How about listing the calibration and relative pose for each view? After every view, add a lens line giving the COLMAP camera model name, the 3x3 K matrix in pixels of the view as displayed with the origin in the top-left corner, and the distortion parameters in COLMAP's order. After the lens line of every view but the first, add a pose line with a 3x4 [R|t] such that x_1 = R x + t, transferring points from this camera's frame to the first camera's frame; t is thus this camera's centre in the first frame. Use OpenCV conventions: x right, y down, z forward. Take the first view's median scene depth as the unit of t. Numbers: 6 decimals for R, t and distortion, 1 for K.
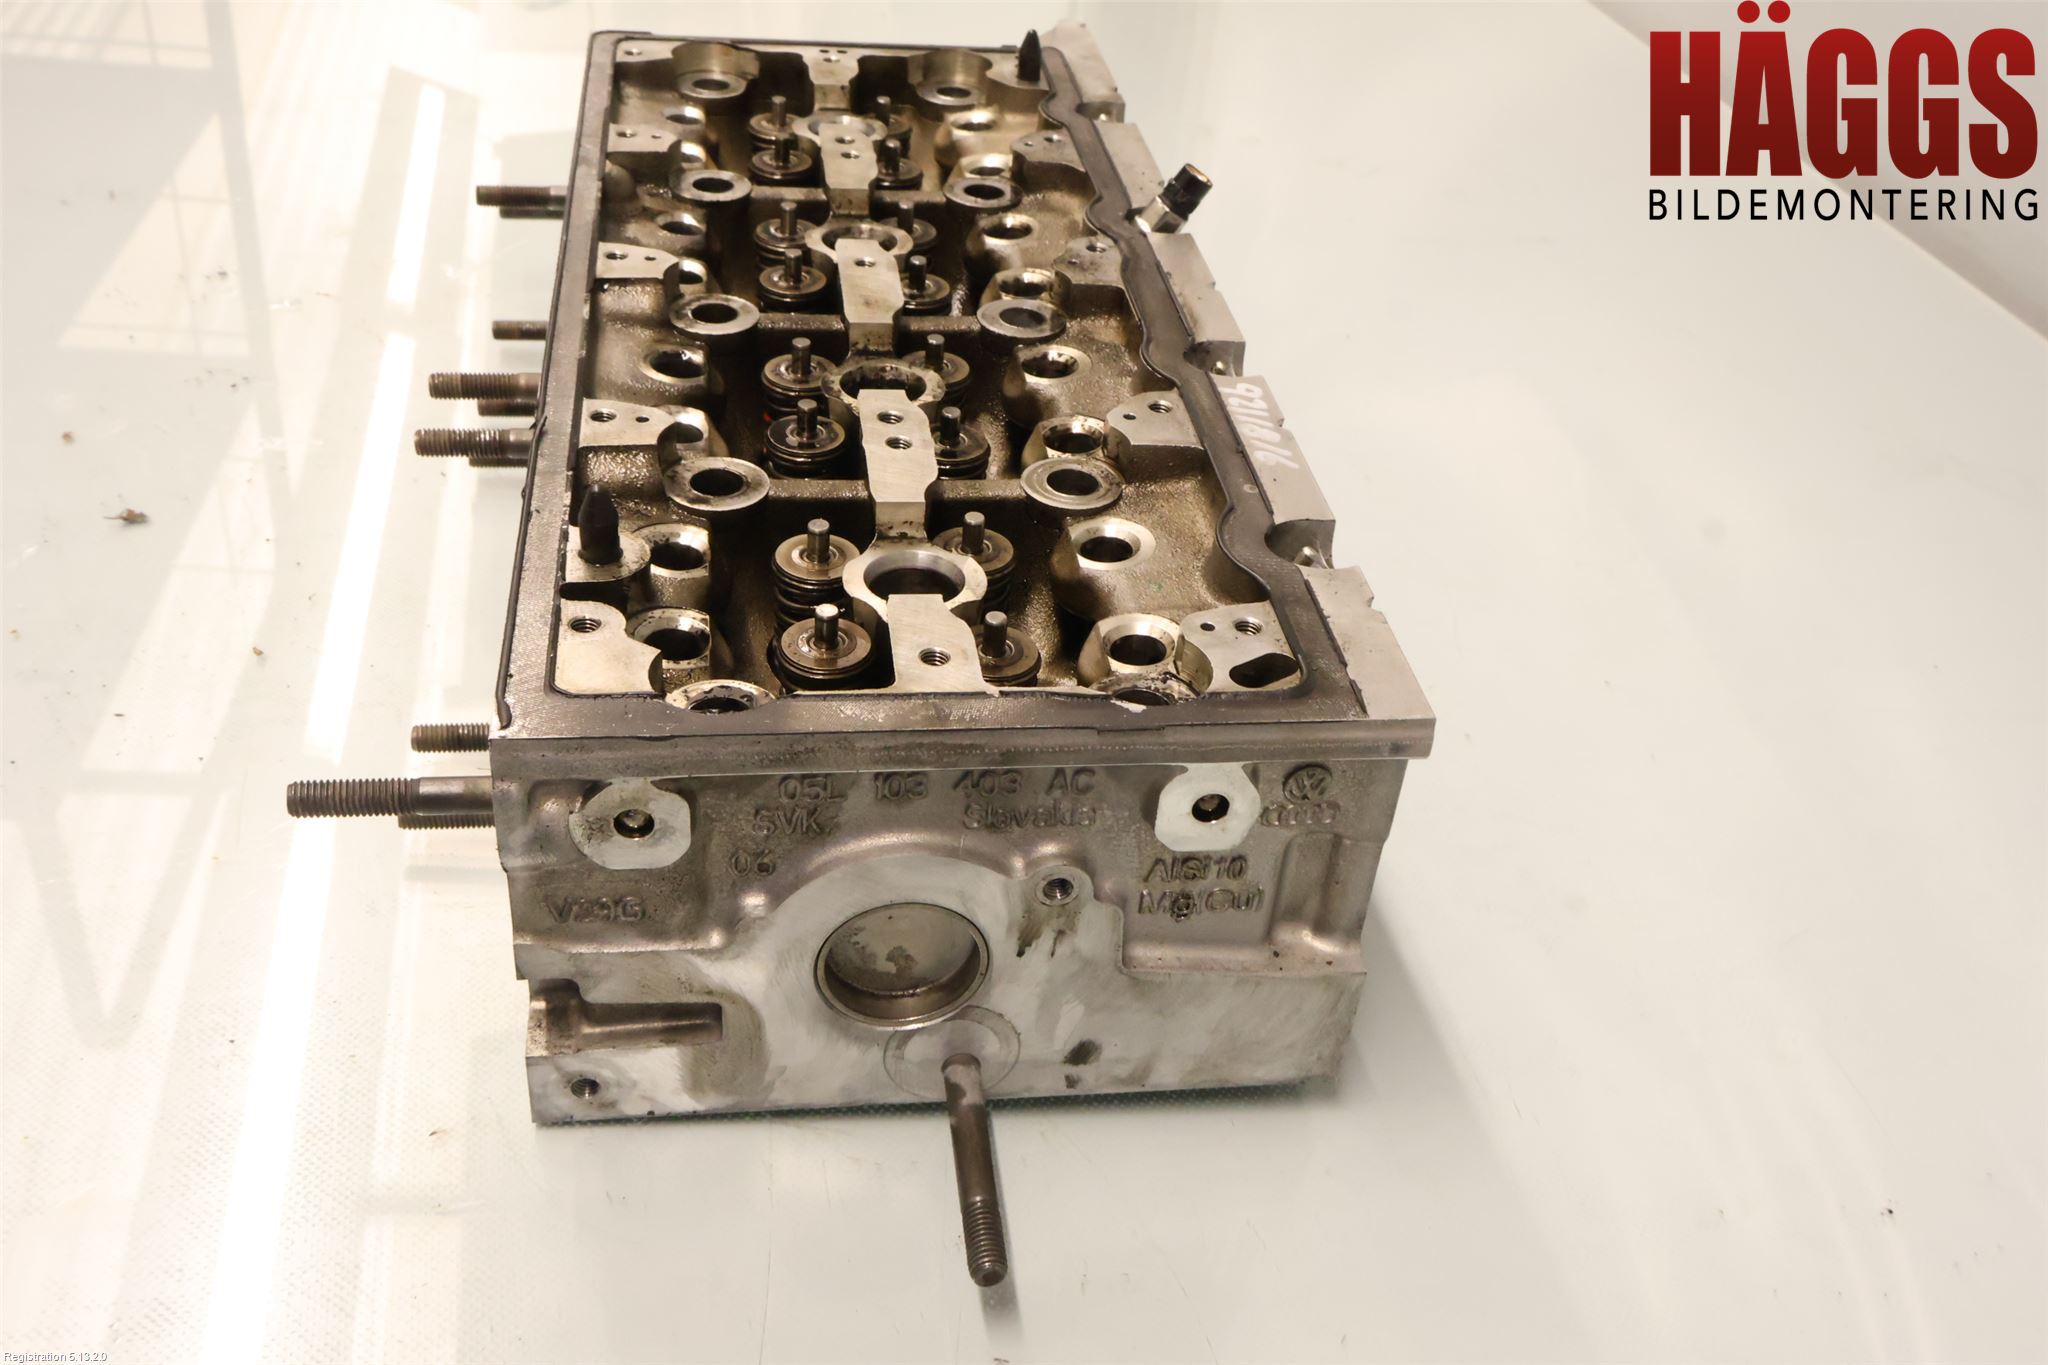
lens RADIAL K [[1900.5, 0, 1024.0], [0, 1900.5, 682.5], [0, 0, 1]] dist [0.010926, 0.010859]
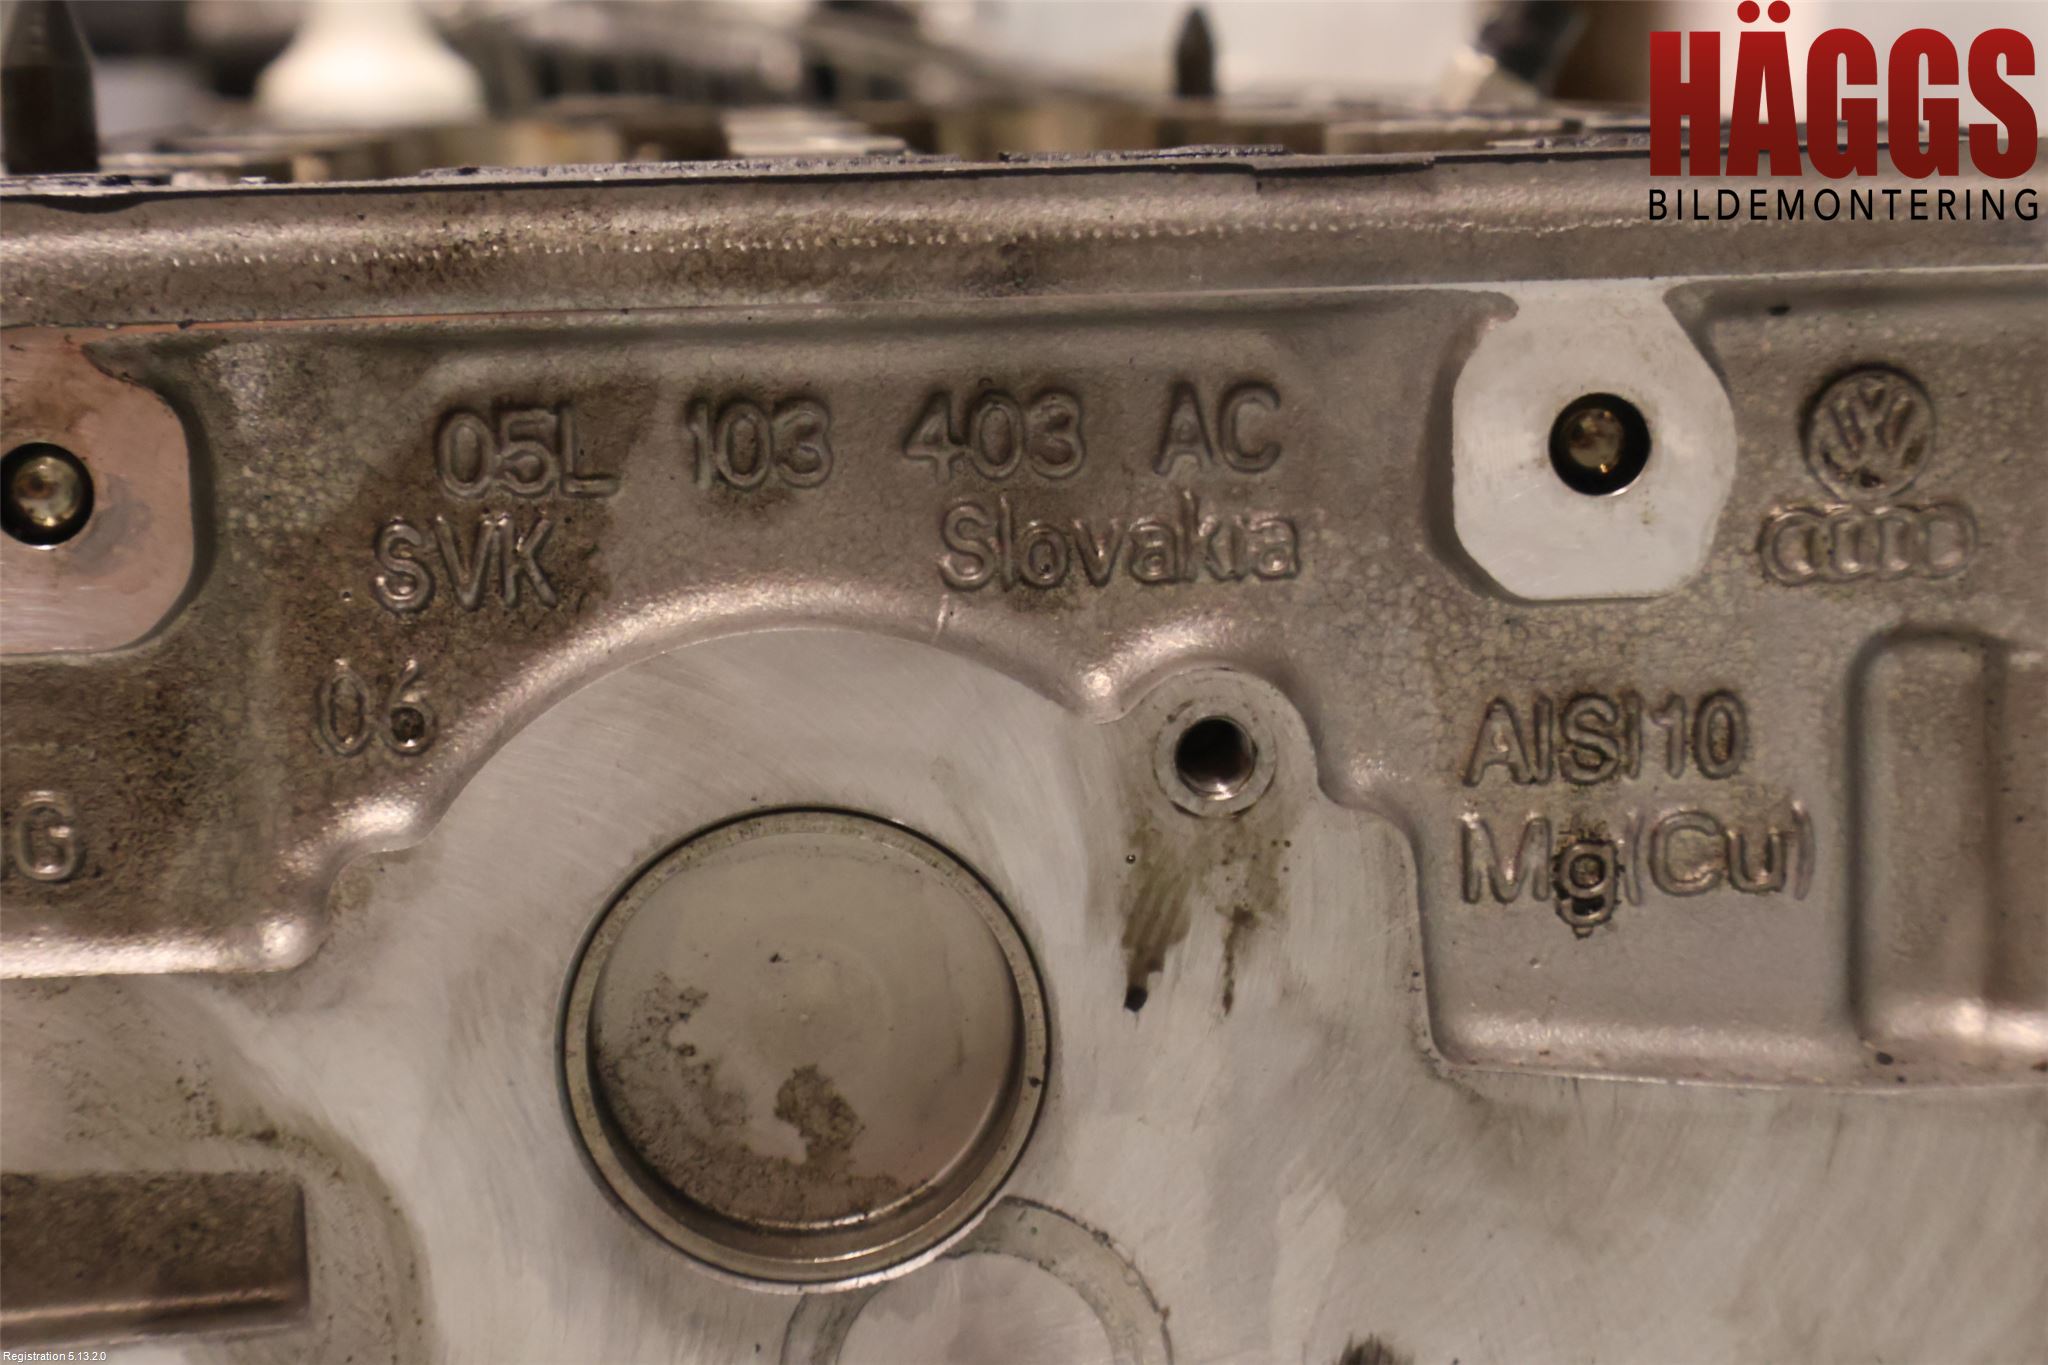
lens RADIAL K [[4054.7, 0, 1024.0], [0, 4054.7, 682.5], [0, 0, 1]] dist [0.010881, 0.026563]
pose [[0.992038, -0.096571, -0.080832, 0.044604], [0.046185, 0.876117, -0.479881, 0.455758], [0.117161, 0.472327, 0.873602, 0.309491]]
